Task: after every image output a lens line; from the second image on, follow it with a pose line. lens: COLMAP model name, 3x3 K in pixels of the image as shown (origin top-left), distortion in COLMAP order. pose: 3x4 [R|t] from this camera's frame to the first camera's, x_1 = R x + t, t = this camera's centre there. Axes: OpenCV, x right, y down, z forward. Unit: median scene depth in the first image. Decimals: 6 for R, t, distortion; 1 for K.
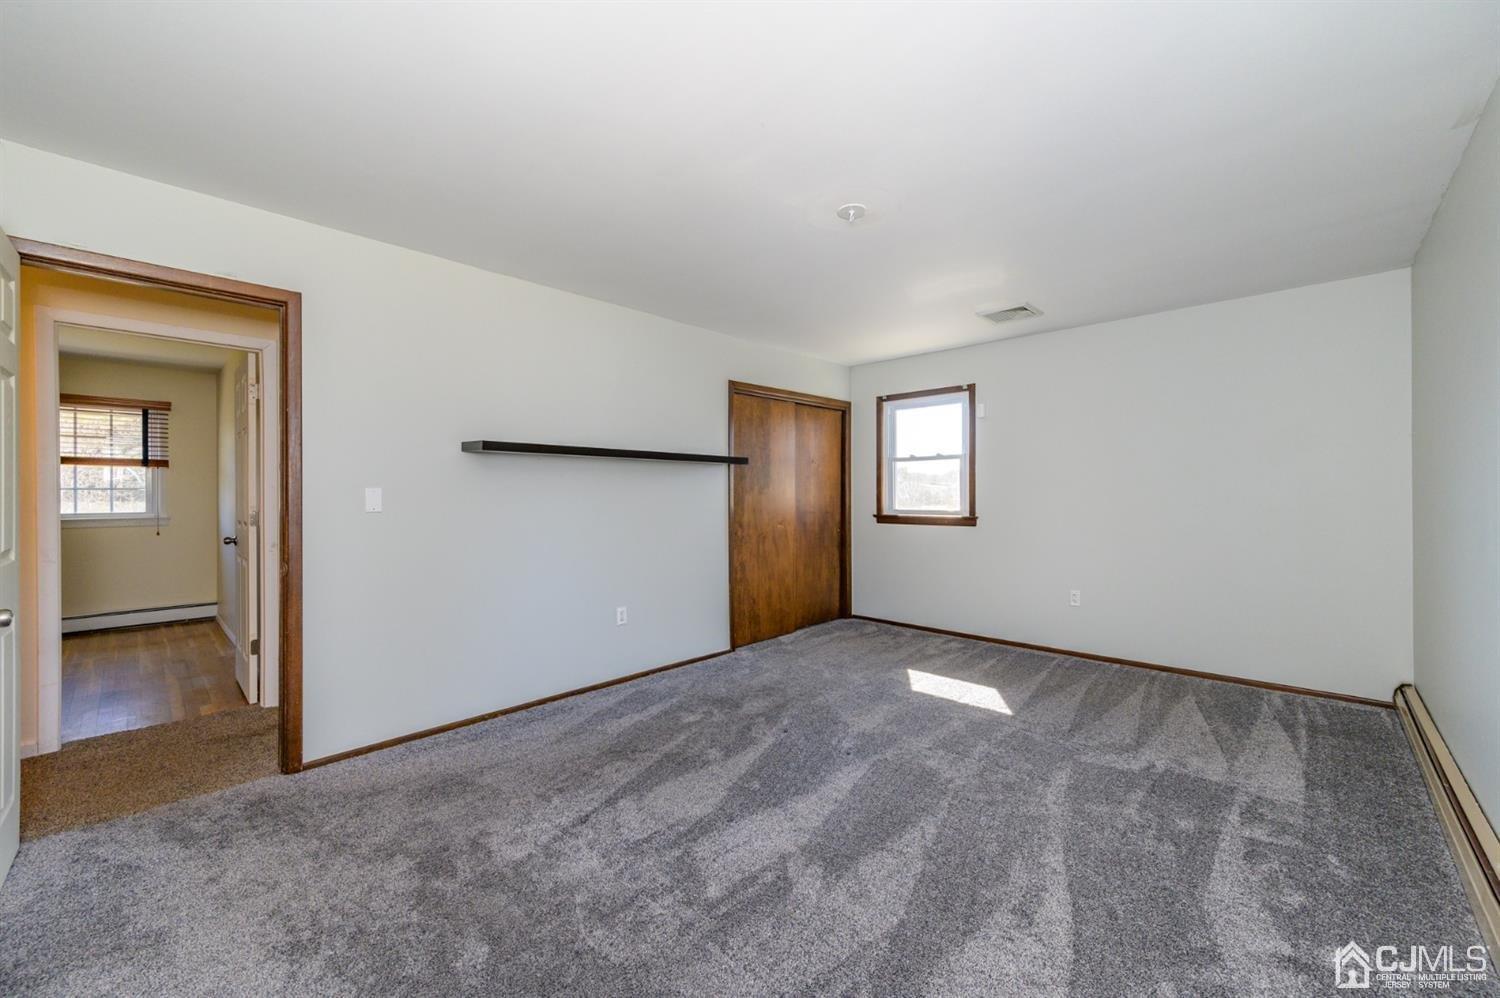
lens RADIAL K [[586.4, 0, 757.8], [0, 586.4, 494.7], [0, 0, 1]] dist [0.000299, -0.000347]
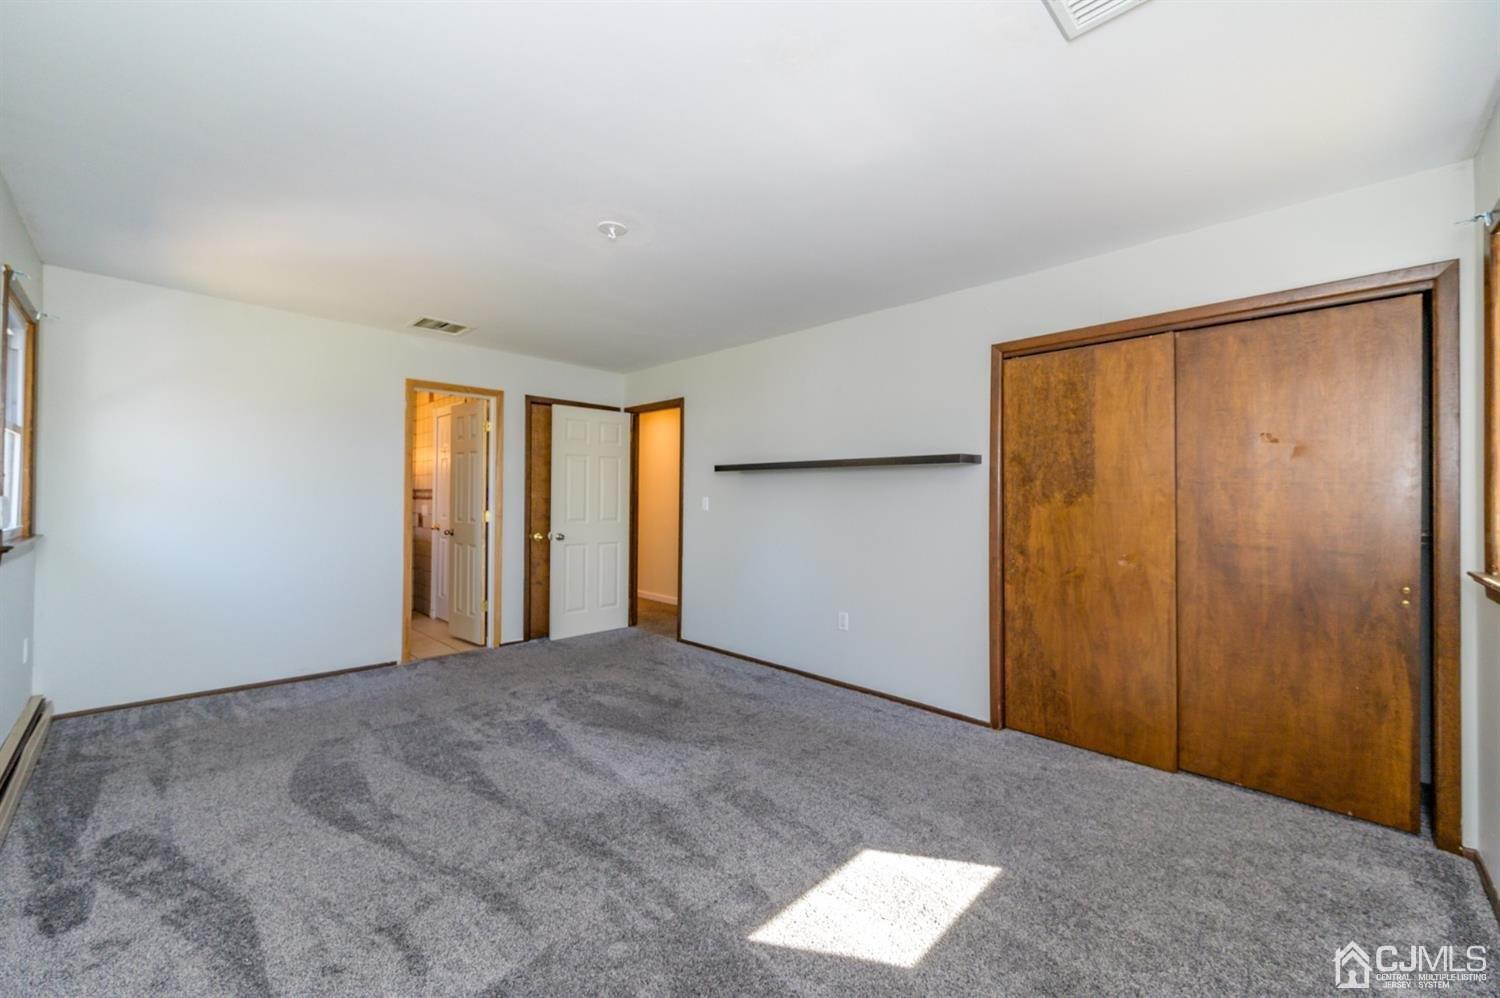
lens RADIAL K [[586.4, 0, 746.5], [0, 586.4, 495.9], [0, 0, 1]] dist [0.000299, -0.000347]
pose [[-0.015223, -0.002426, -0.999881, 0.635135], [-0.009094, 0.999956, -0.002287, -0.007238], [0.999843, 0.009058, -0.015244, 0.674953]]
